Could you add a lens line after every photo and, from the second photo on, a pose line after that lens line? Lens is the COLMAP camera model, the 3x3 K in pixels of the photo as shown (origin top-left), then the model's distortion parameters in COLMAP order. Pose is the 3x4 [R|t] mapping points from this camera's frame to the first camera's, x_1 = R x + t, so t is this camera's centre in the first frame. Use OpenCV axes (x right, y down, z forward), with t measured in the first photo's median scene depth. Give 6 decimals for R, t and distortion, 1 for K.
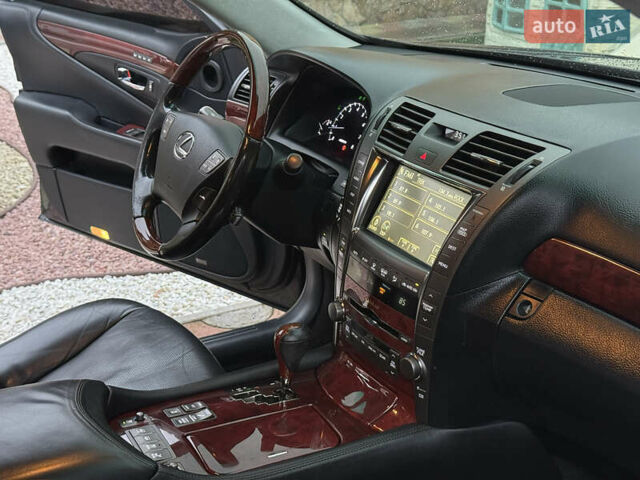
lens RADIAL K [[887.9, 0, 320.0], [0, 887.9, 240.0], [0, 0, 1]] dist [0.130381, -0.070091]
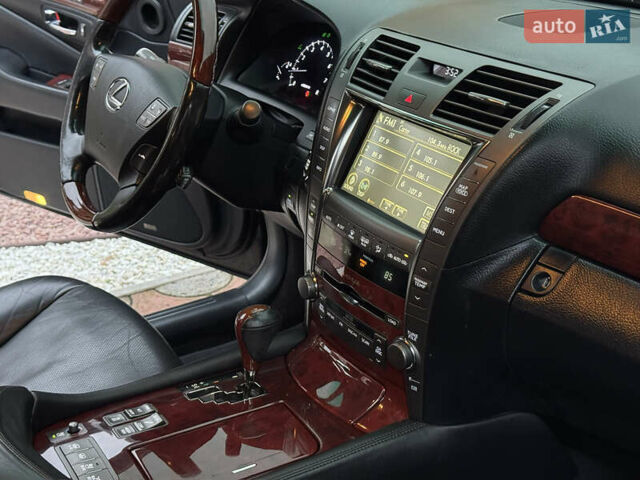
lens RADIAL K [[887.9, 0, 320.0], [0, 887.9, 240.0], [0, 0, 1]] dist [0.130381, -0.070091]
pose [[0.998322, -0.033975, 0.046892, -0.007778], [0.031453, 0.998071, 0.053522, -0.009523], [-0.048620, -0.051957, 0.997465, 0.157296]]
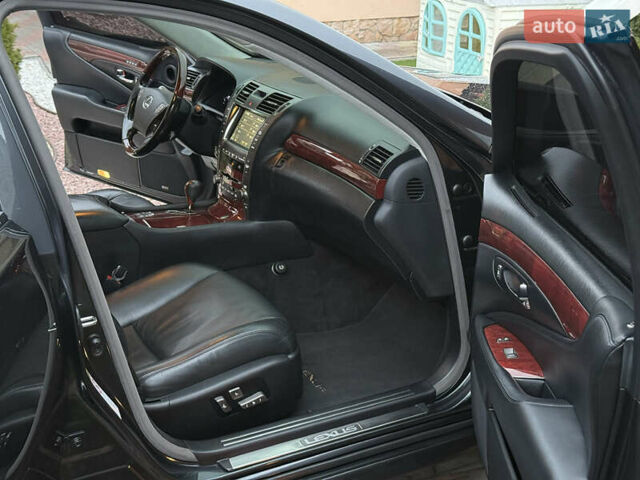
lens RADIAL K [[893.3, 0, 314.7], [0, 893.3, 230.8], [0, 0, 1]] dist [0.109437, -0.002170]
pose [[0.999849, 0.016932, -0.004013, 0.262739], [-0.017057, 0.999291, -0.033557, 0.270865], [0.003442, 0.033621, 0.999429, -1.131607]]
